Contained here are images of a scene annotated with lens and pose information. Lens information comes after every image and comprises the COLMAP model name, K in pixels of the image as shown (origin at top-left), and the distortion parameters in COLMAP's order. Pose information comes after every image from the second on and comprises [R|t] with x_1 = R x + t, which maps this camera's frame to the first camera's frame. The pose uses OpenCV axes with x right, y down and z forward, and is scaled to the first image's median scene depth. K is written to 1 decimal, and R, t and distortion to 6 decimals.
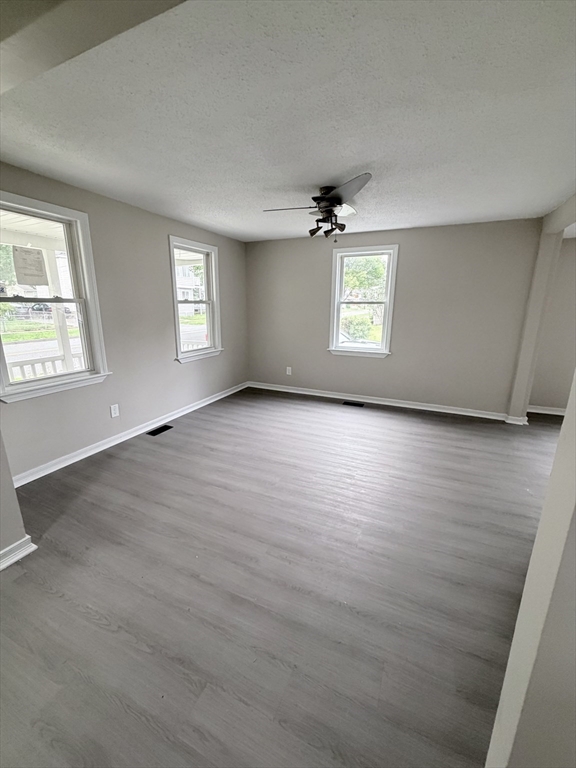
lens RADIAL K [[313.7, 0, 287.2], [0, 313.7, 375.3], [0, 0, 1]] dist [-0.001270, -0.000171]
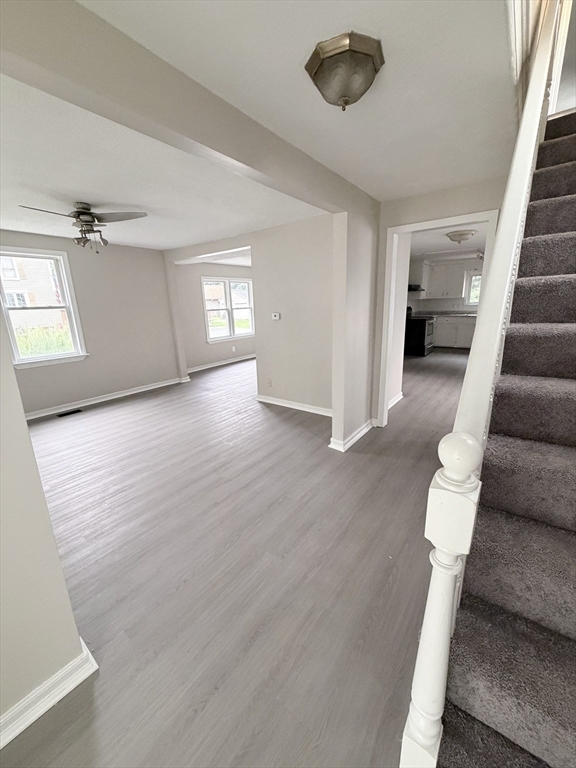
lens RADIAL K [[309.1, 0, 288.0], [0, 309.1, 384.0], [0, 0, 1]] dist [-0.000780, -0.000180]
pose [[0.208620, -0.260499, 0.942665, -0.913603], [0.235878, 0.948822, 0.209998, -0.057744], [-0.949126, 0.178544, 0.259389, 0.153689]]
